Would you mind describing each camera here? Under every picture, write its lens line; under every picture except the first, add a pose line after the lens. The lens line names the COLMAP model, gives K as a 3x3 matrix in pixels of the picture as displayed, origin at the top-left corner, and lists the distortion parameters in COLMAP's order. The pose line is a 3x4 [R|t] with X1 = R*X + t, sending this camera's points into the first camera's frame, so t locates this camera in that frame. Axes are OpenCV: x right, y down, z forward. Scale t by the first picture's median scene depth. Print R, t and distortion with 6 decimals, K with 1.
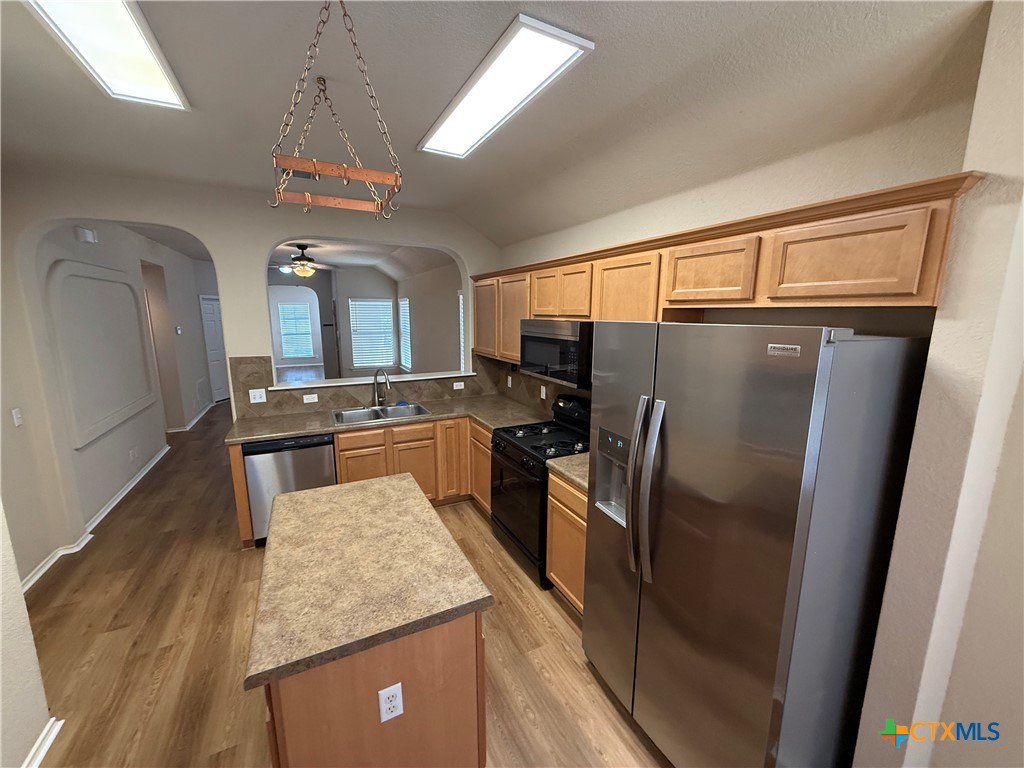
lens RADIAL K [[406.6, 0, 507.8], [0, 406.6, 387.3], [0, 0, 1]] dist [-0.000351, 0.000198]
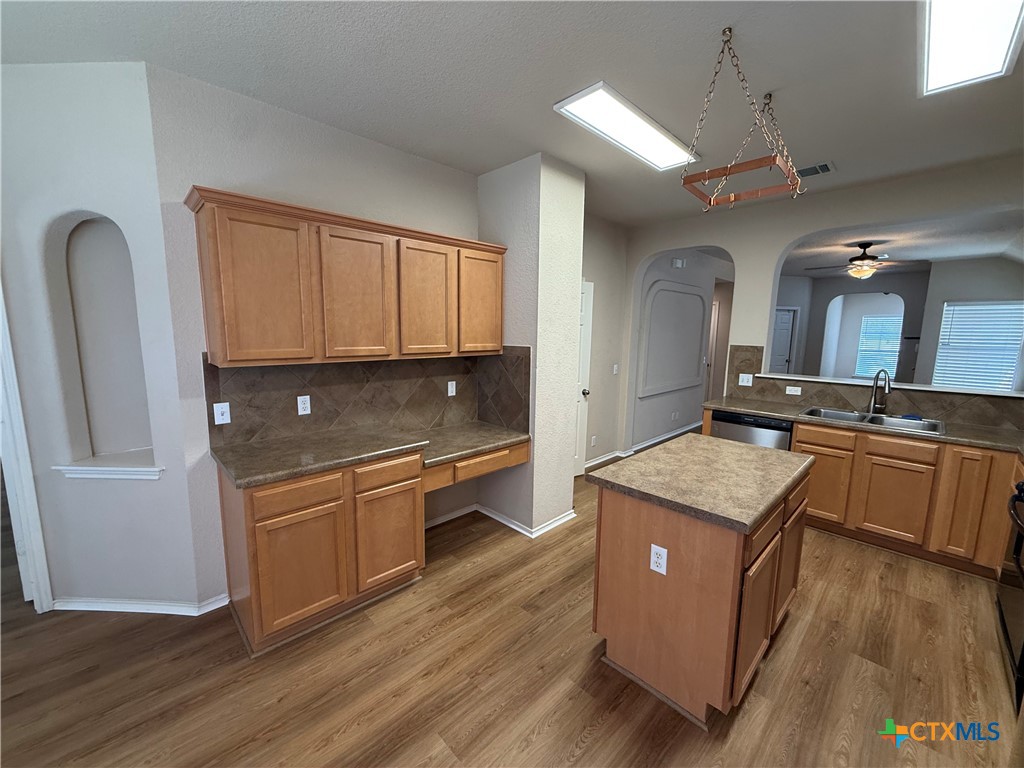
lens RADIAL K [[406.6, 0, 511.0], [0, 406.6, 387.4], [0, 0, 1]] dist [-0.000351, 0.000198]
pose [[0.304560, 0.138435, -0.942379, 0.272932], [-0.184659, 0.979192, 0.084164, 0.067965], [0.934422, 0.148386, 0.323786, 0.005342]]
